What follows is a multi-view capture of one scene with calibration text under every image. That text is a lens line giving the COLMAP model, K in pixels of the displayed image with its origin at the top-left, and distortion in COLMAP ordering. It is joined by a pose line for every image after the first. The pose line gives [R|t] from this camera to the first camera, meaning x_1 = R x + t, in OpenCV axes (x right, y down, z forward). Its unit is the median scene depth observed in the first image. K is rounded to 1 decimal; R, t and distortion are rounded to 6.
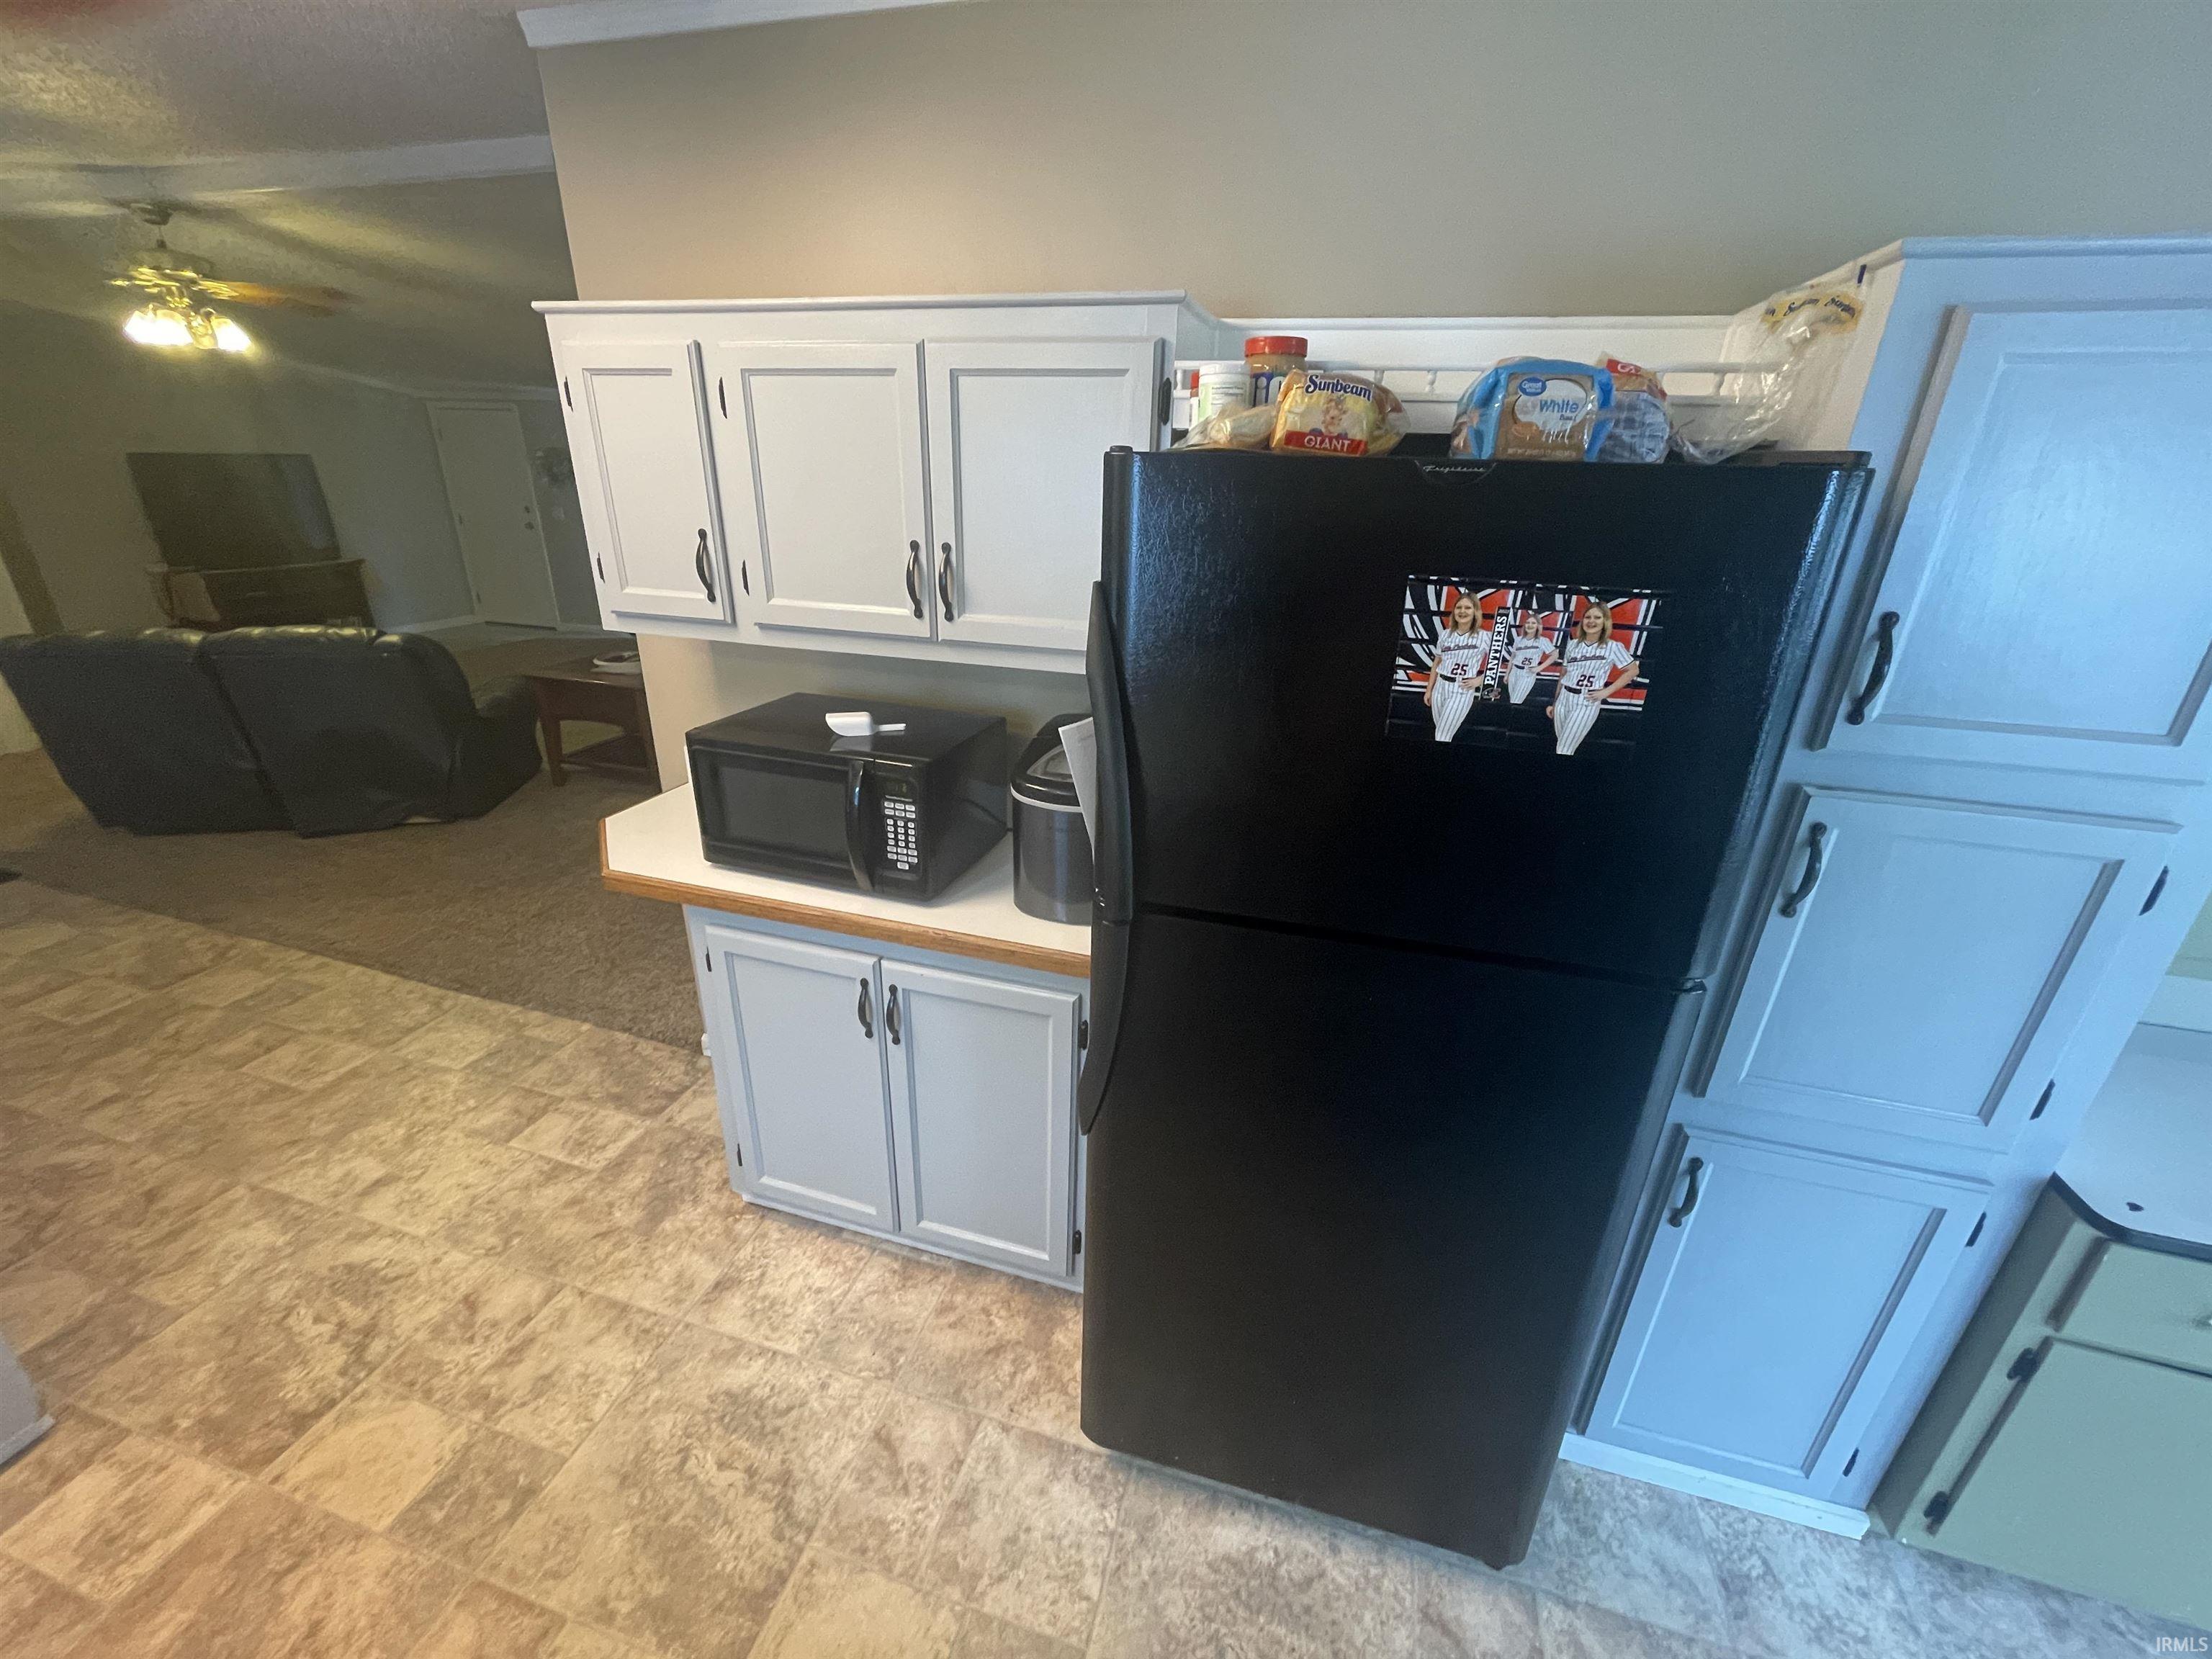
lens RADIAL K [[895.3, 0, 1108.4], [0, 895.3, 820.8], [0, 0, 1]] dist [-0.002108, -0.000212]
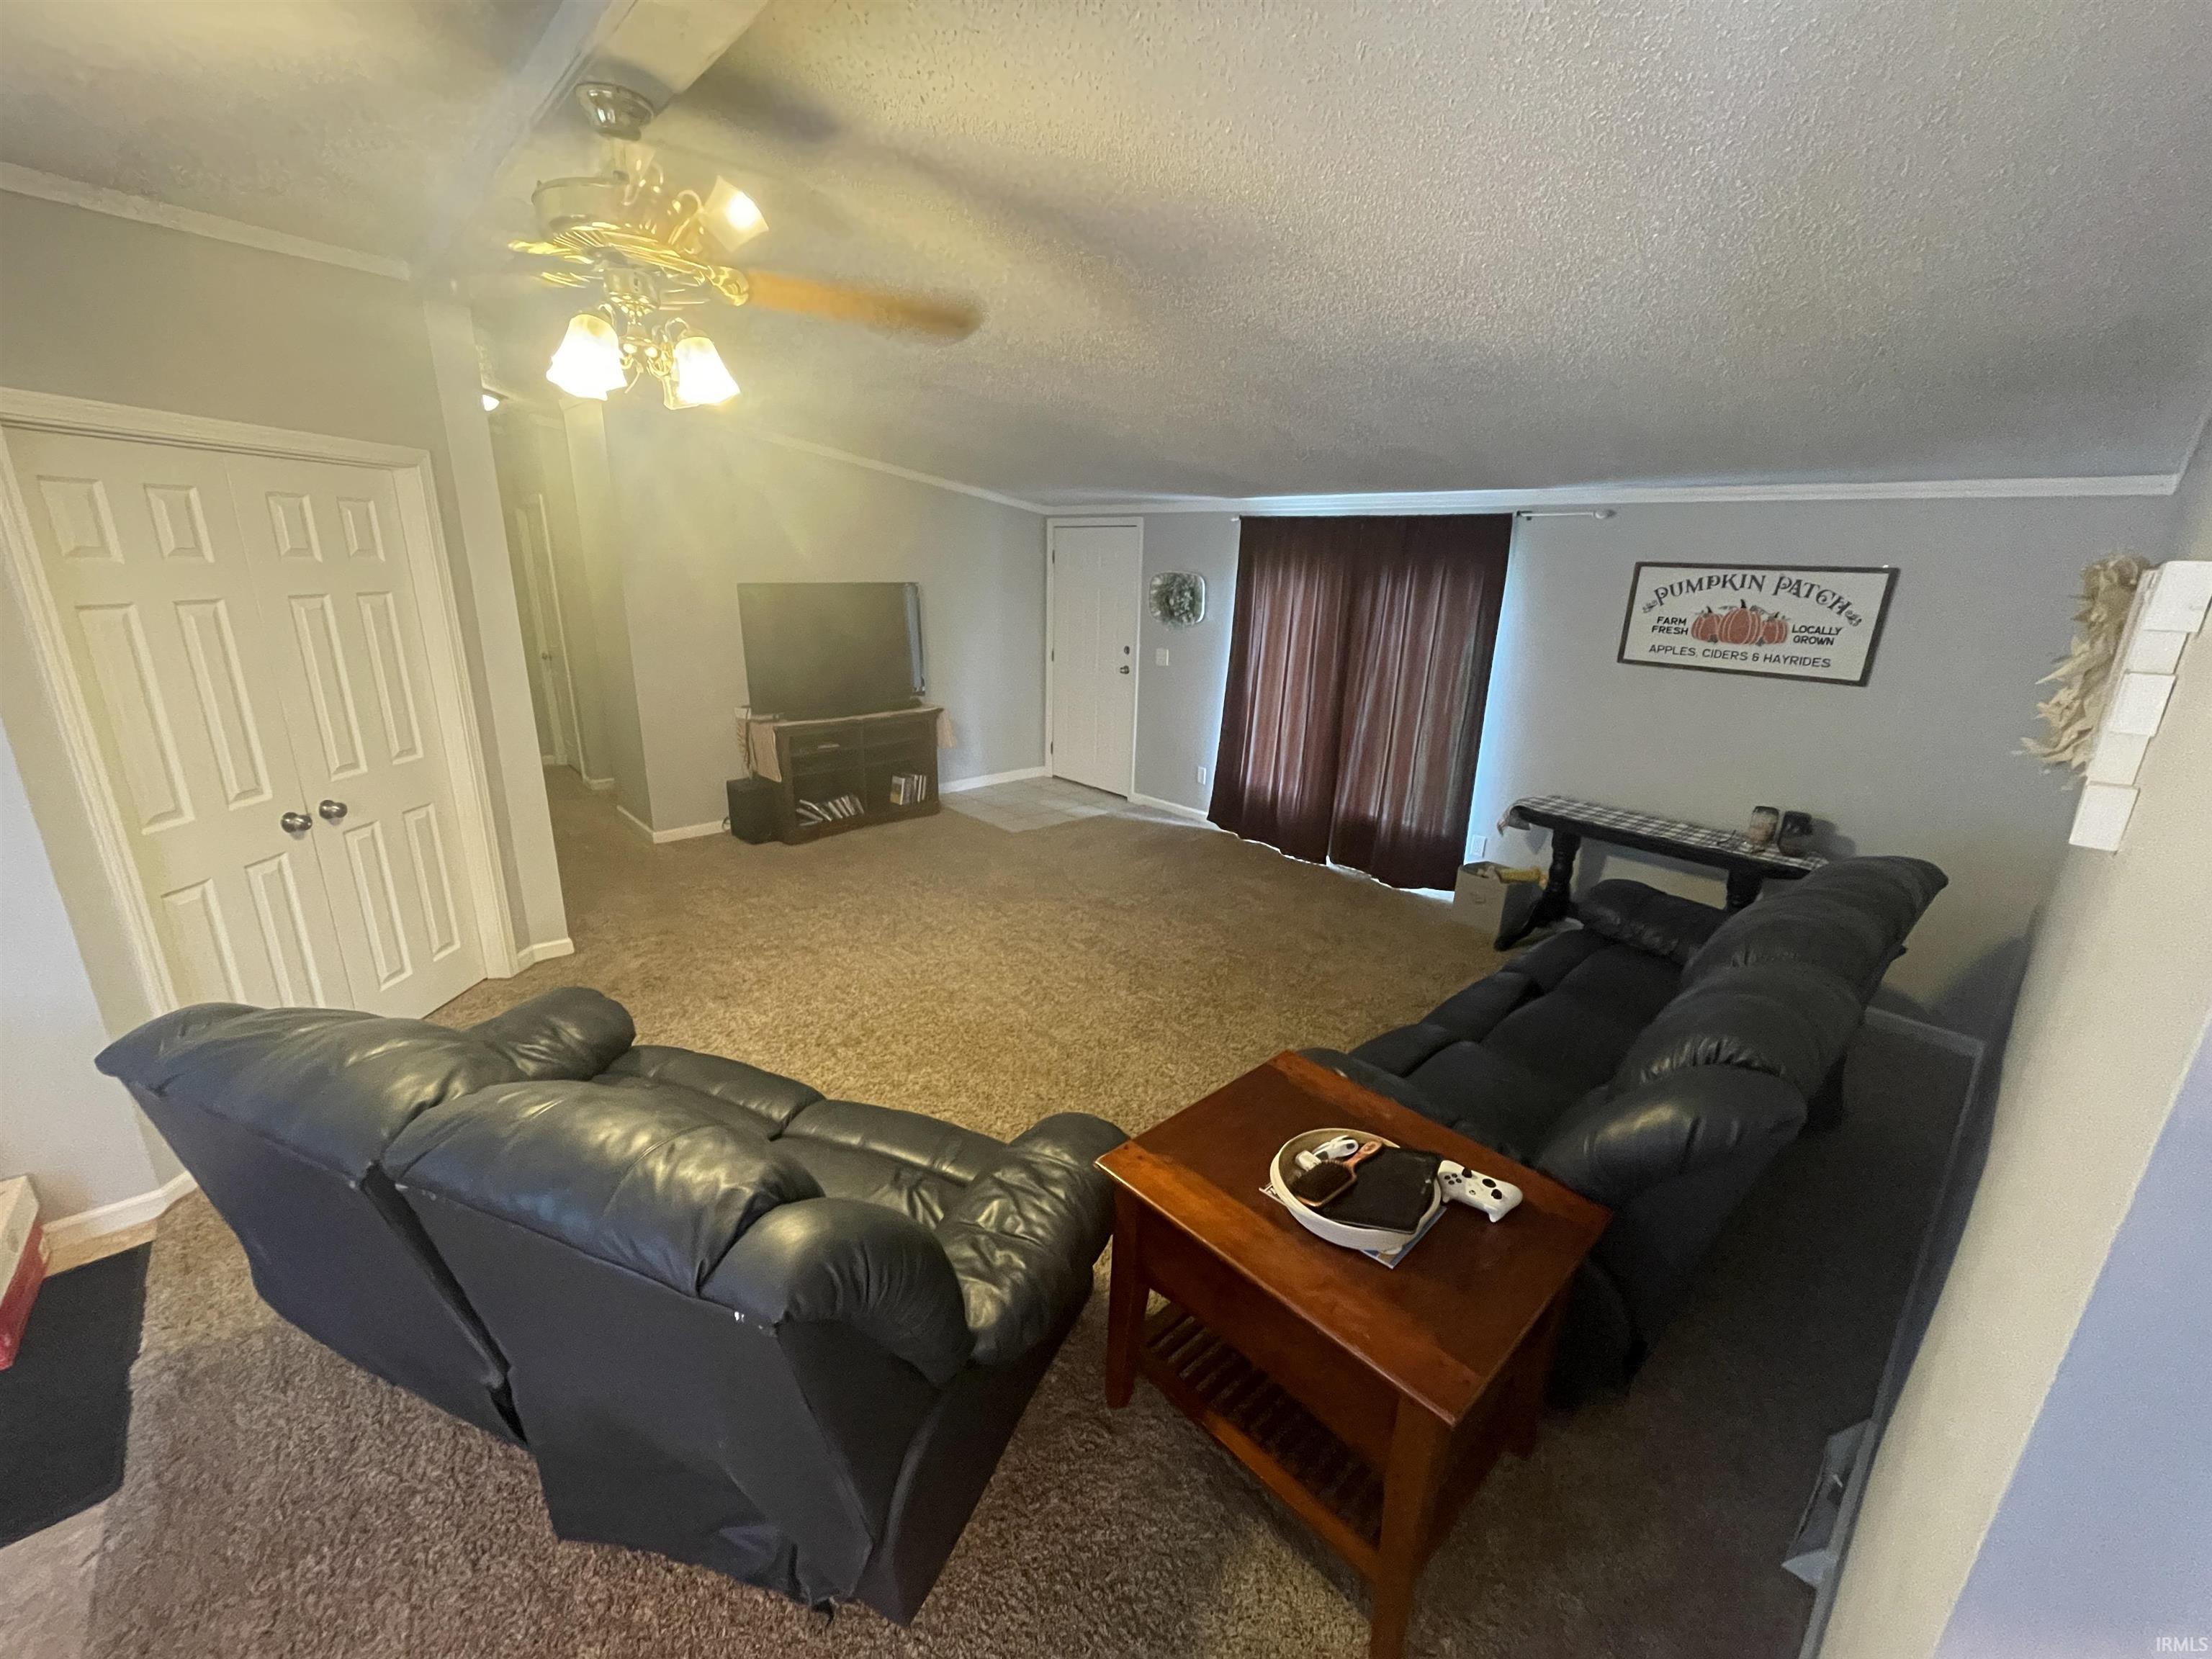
lens RADIAL K [[895.3, 0, 1103.1], [0, 895.3, 830.9], [0, 0, 1]] dist [-0.002108, -0.000212]
pose [[0.851953, 0.151660, -0.501175, -0.278444], [-0.200598, 0.978646, -0.044852, -0.170067], [0.483671, 0.138746, 0.864183, 0.372383]]
